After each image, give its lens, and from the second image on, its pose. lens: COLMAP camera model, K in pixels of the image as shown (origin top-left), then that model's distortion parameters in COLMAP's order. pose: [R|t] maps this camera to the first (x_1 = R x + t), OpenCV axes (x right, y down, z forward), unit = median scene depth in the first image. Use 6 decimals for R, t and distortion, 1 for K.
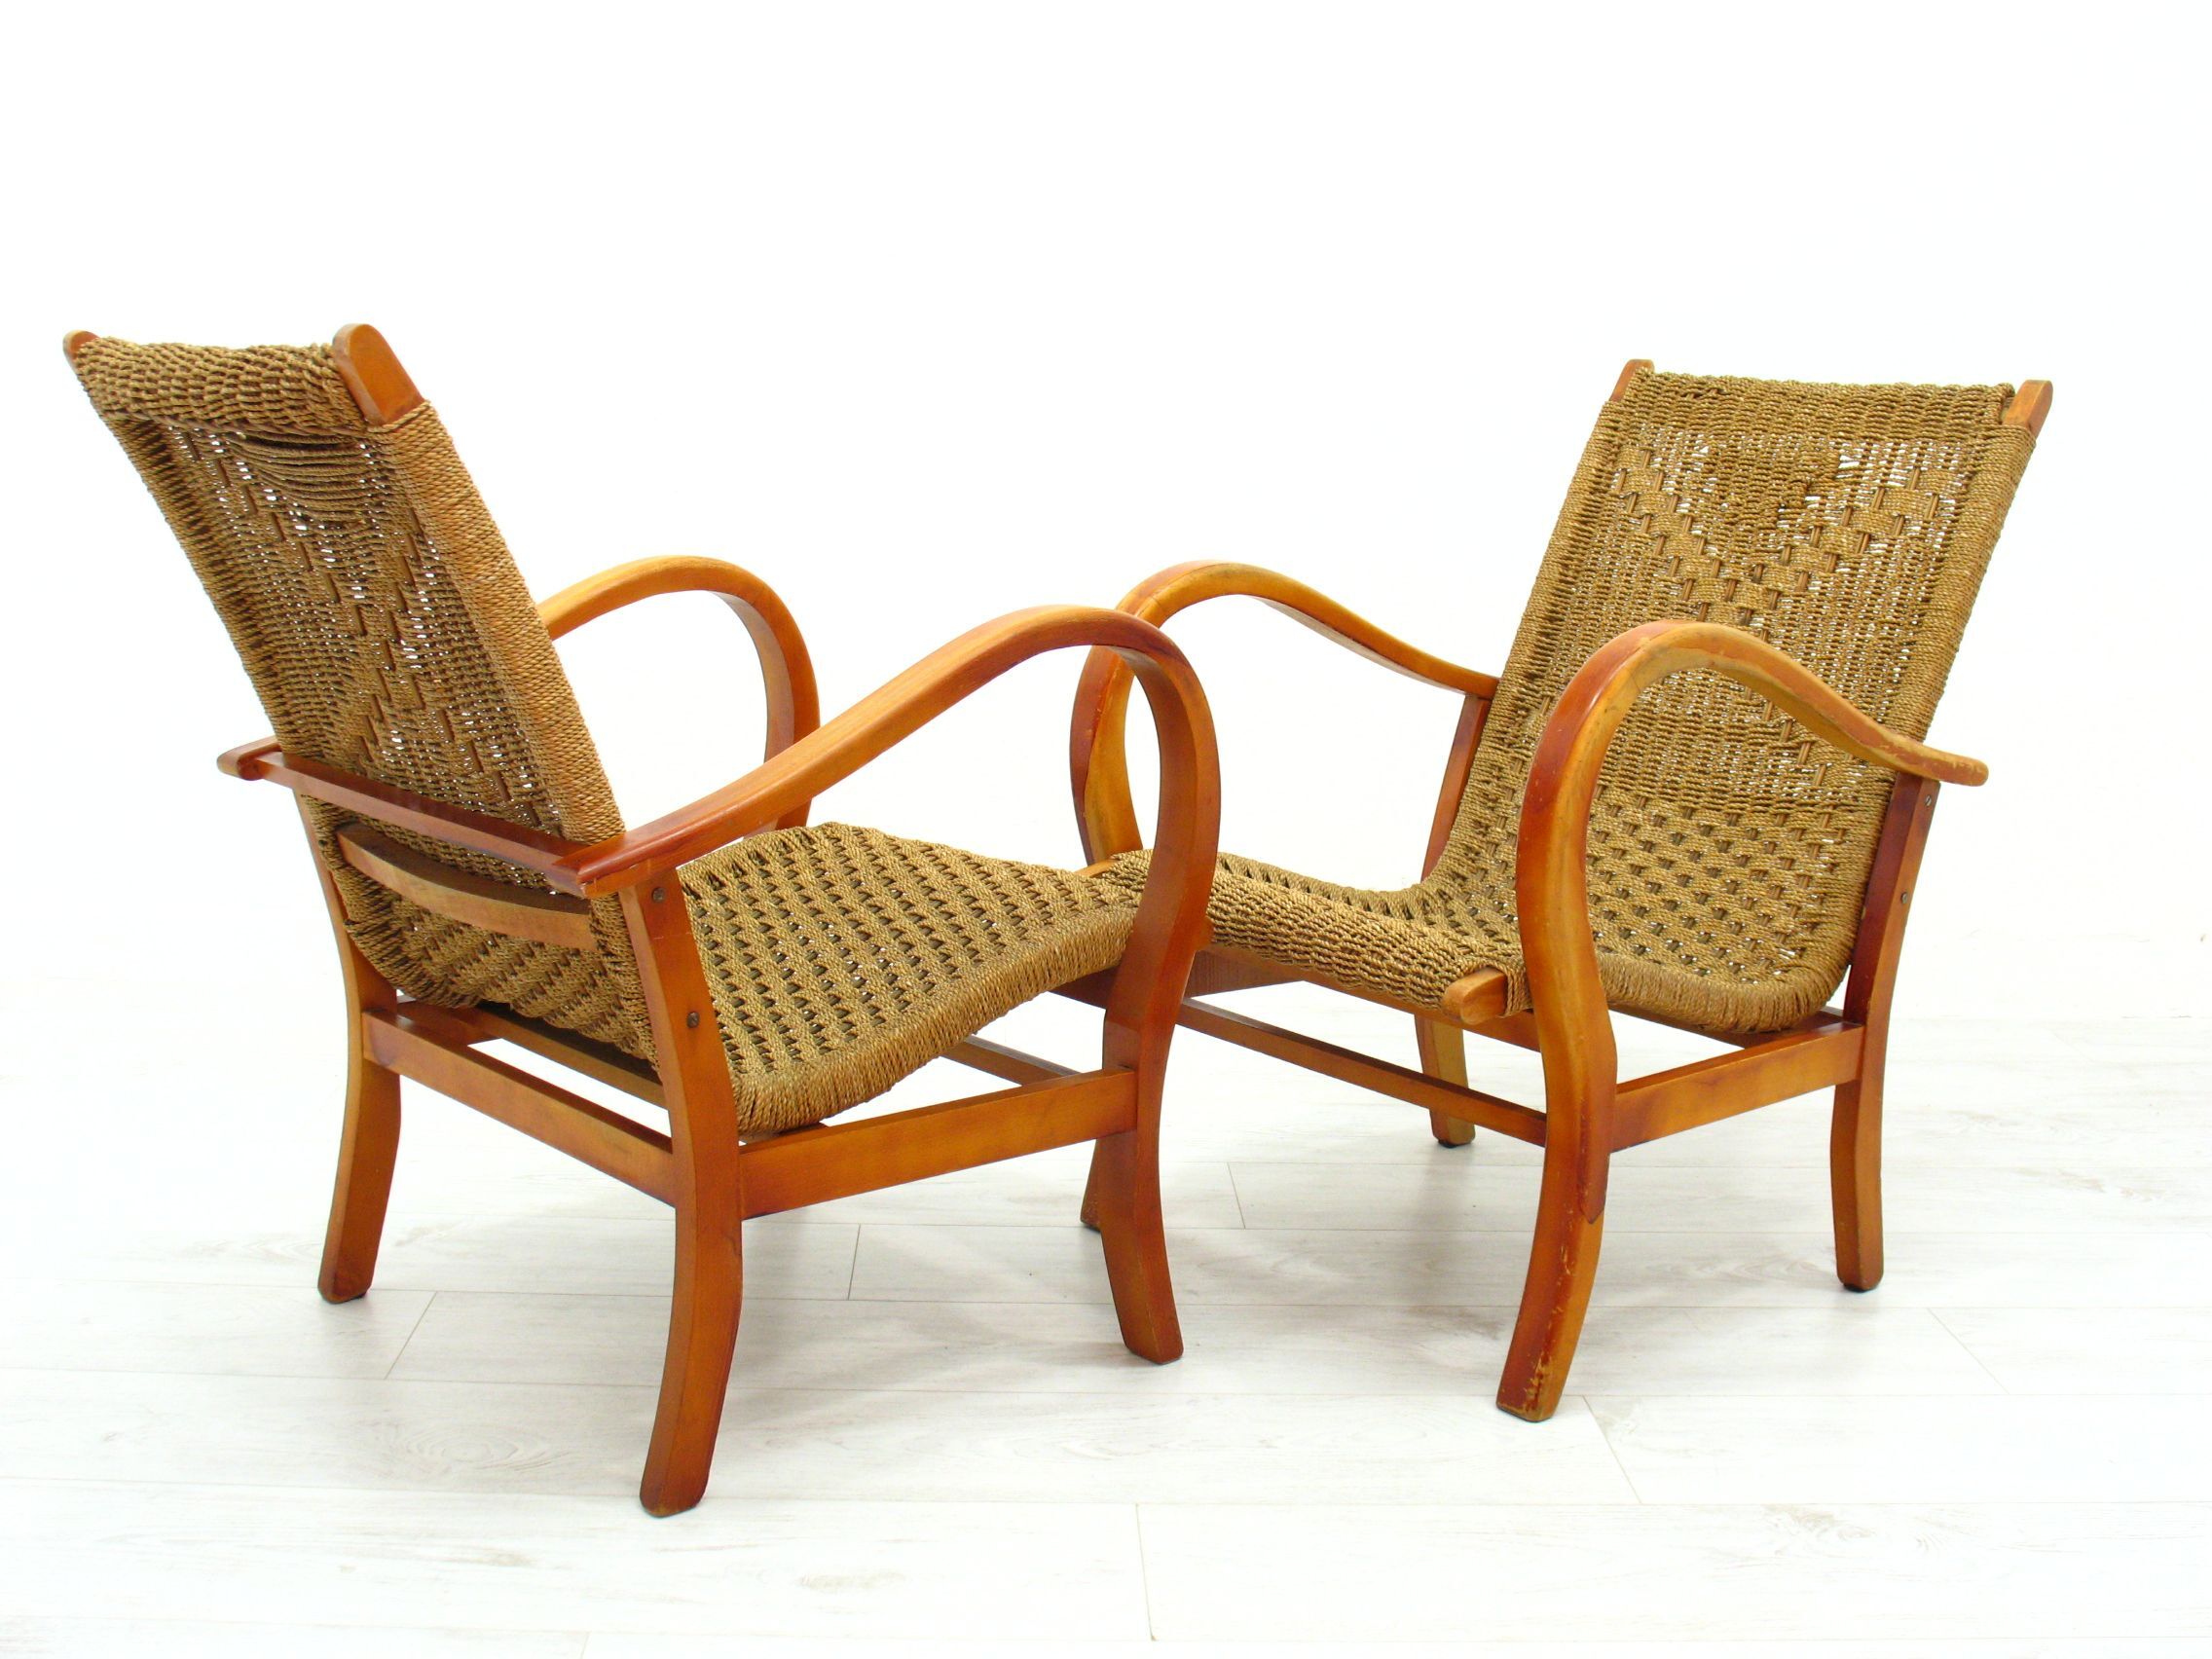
lens RADIAL K [[2546.6, 0, 1079.1], [0, 2546.6, 833.0], [0, 0, 1]] dist [-0.162593, 0.170468]
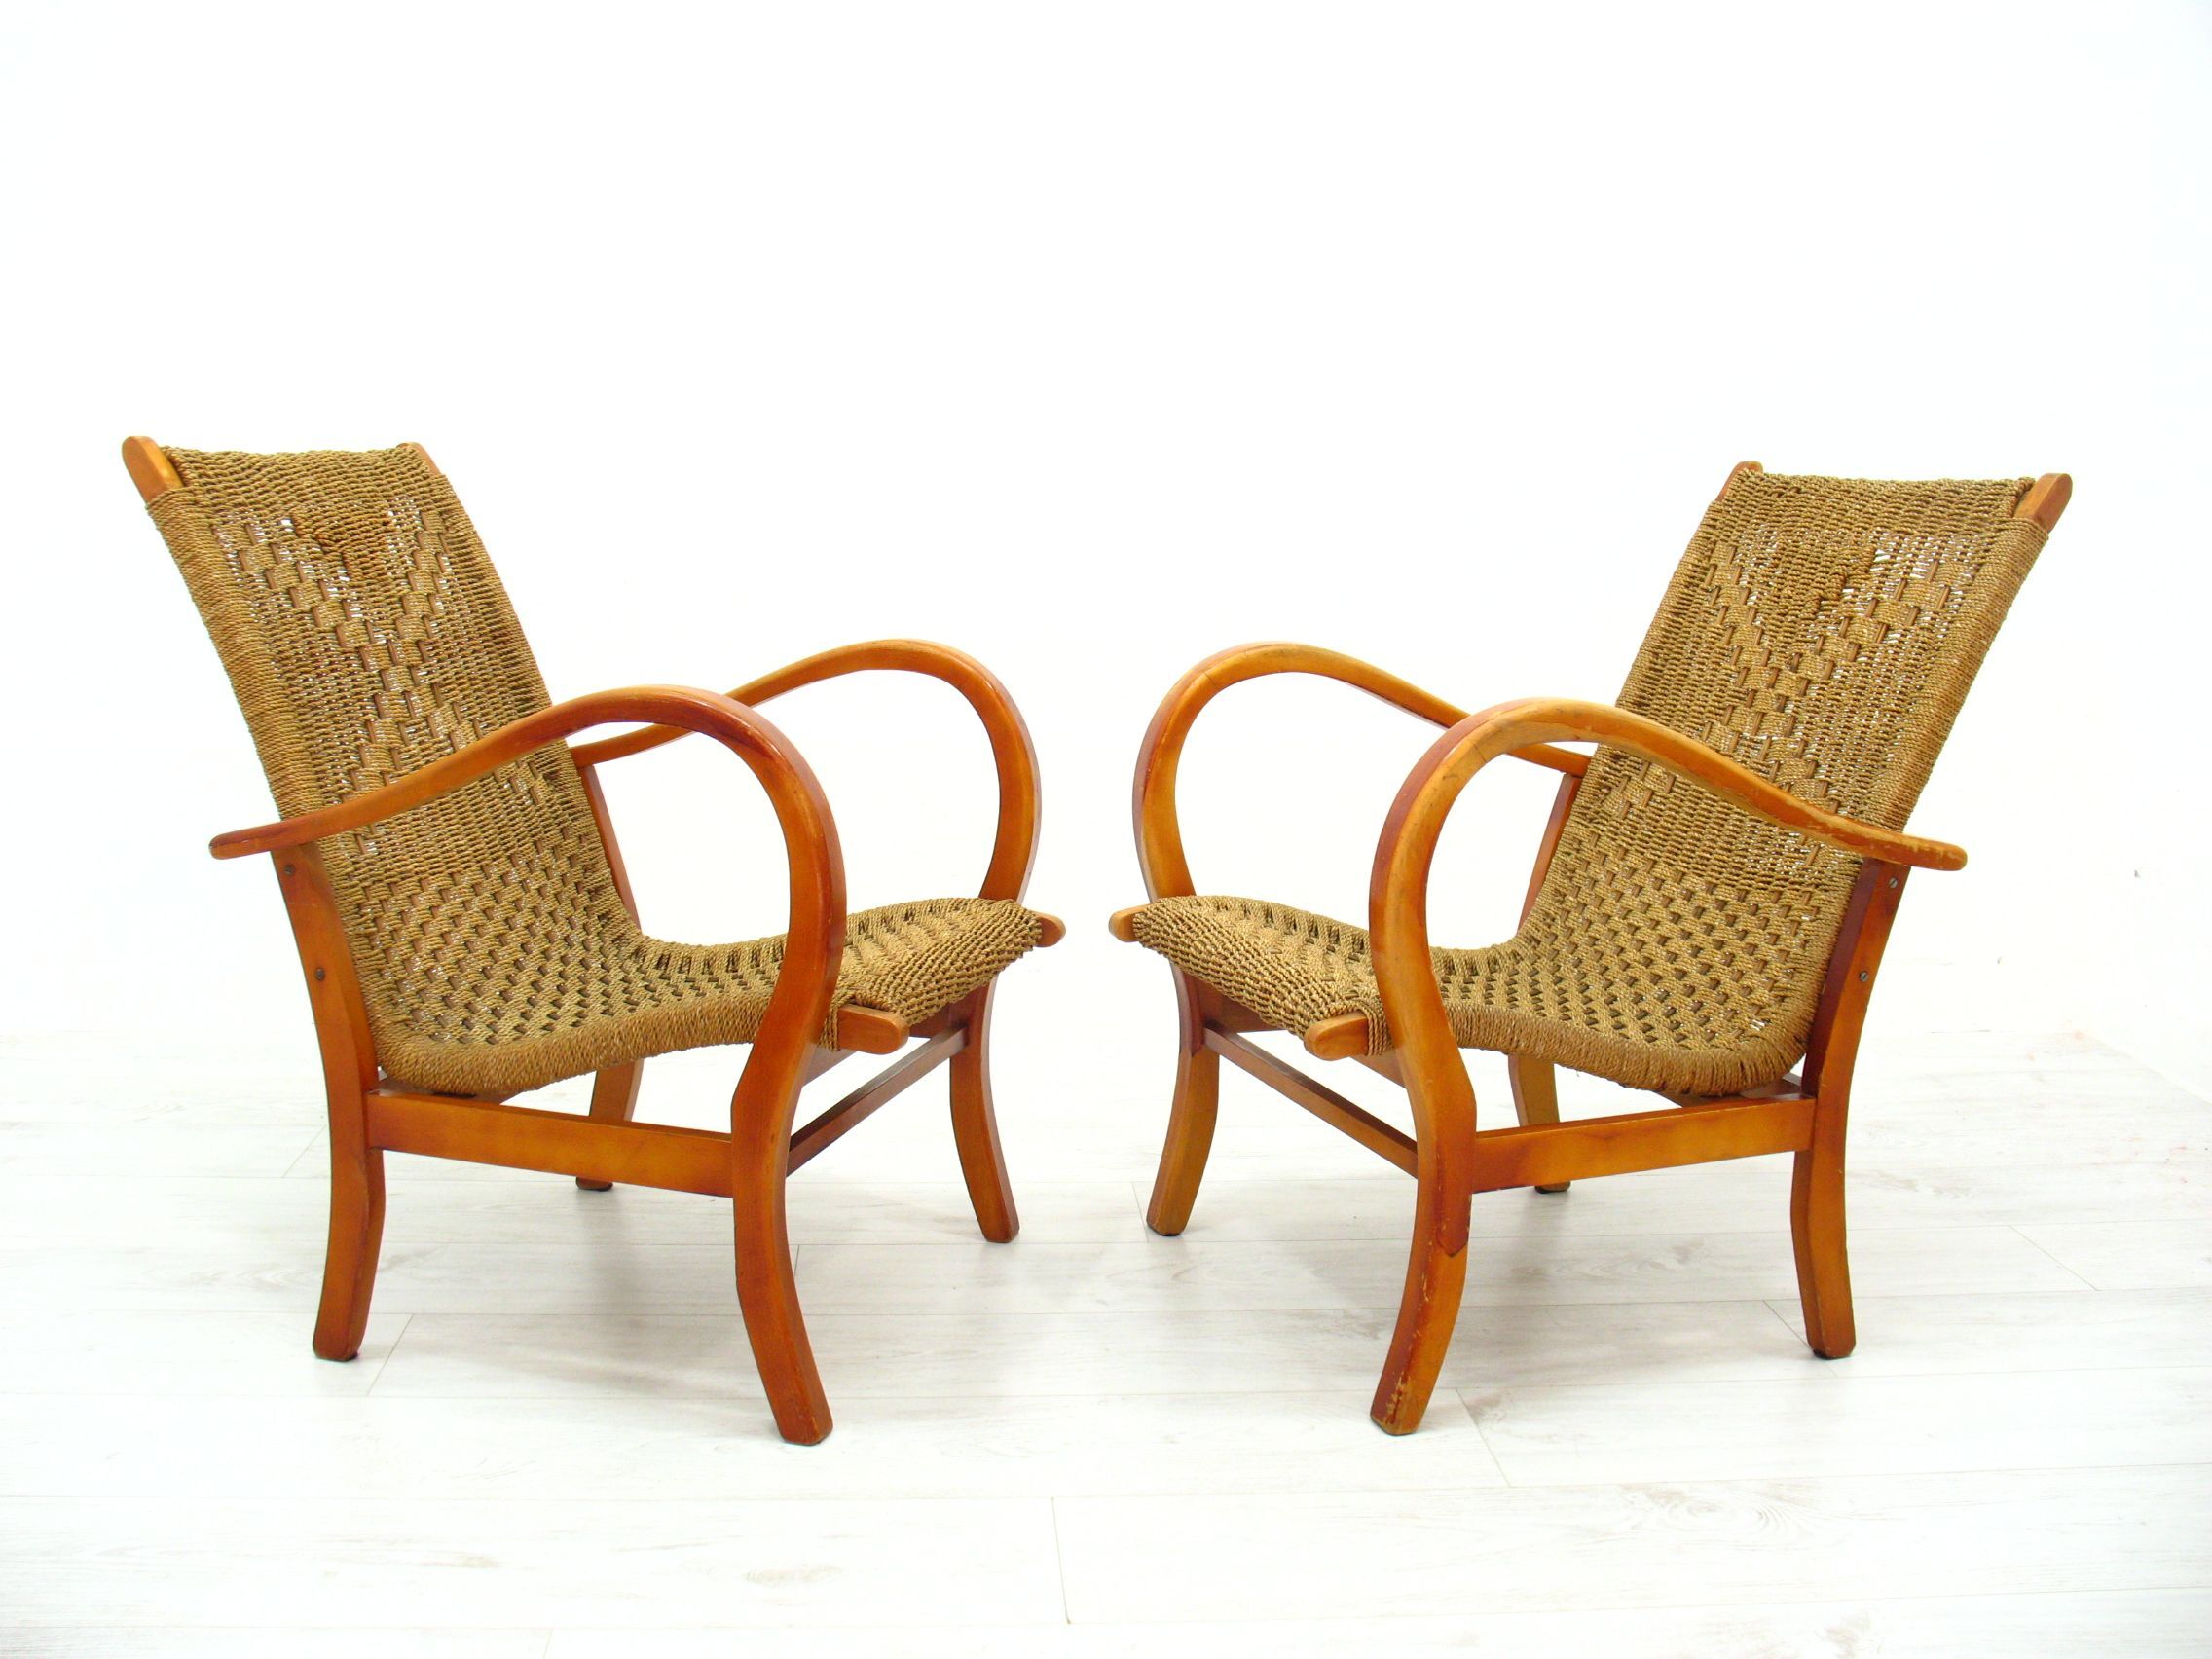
lens RADIAL K [[2275.7, 0, 1095.5], [0, 2275.7, 835.6], [0, 0, 1]] dist [-0.183110, 0.203351]
pose [[0.947595, 0.042060, -0.316693, 0.298066], [-0.052565, 0.998312, -0.024697, 0.006863], [0.315120, 0.040050, 0.948206, 0.032348]]
